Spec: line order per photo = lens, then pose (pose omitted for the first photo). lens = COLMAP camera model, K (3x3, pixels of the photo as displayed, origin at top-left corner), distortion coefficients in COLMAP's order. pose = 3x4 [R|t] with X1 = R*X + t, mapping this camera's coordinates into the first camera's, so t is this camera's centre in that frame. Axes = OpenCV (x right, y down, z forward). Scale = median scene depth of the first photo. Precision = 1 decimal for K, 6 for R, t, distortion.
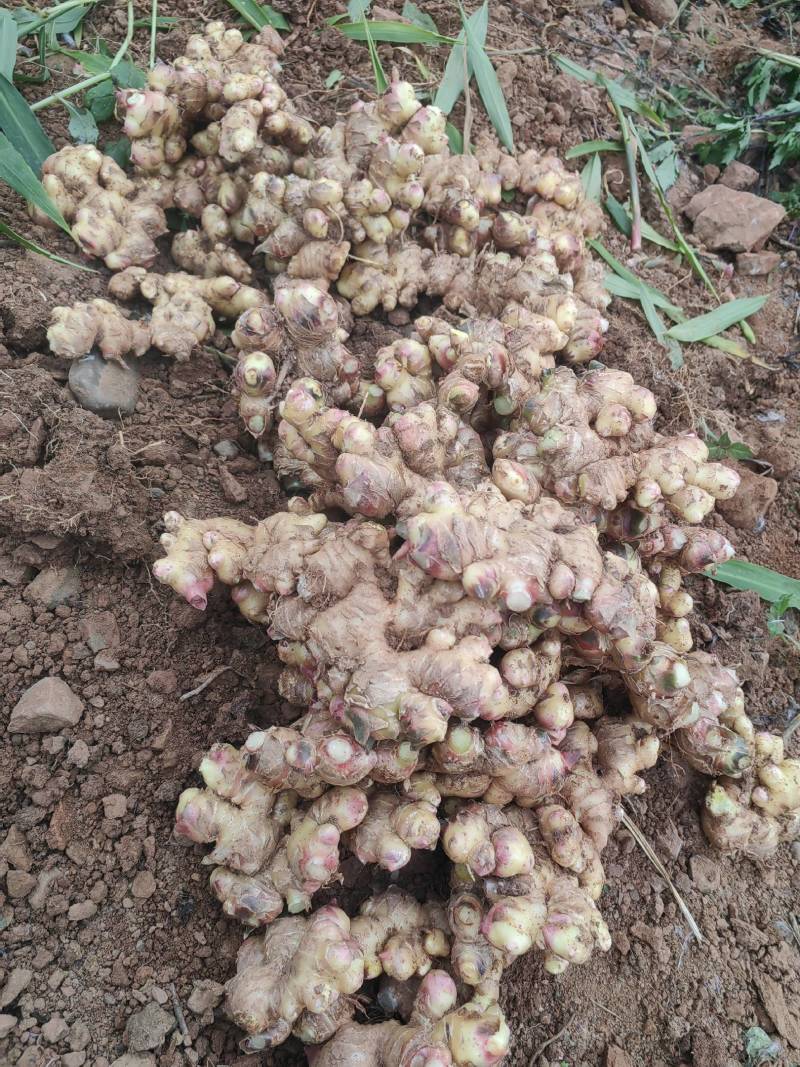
lens RADIAL K [[871.0, 0, 400.0], [0, 871.0, 533.5], [0, 0, 1]] dist [0.005888, -0.017206]
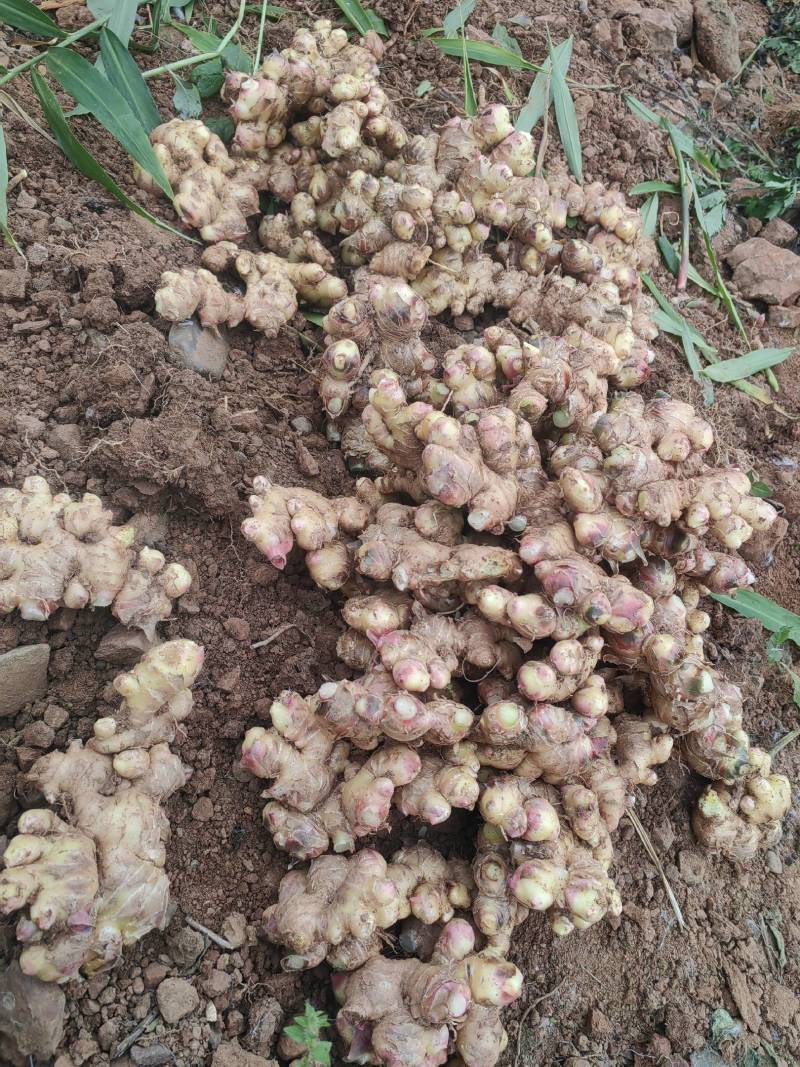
lens RADIAL K [[871.0, 0, 400.0], [0, 871.0, 533.5], [0, 0, 1]] dist [0.005888, -0.017206]
pose [[0.990884, 0.129410, 0.037443, -0.102733], [-0.129566, 0.991569, 0.001766, 0.018179], [-0.036899, -0.006601, 0.999297, -0.075027]]
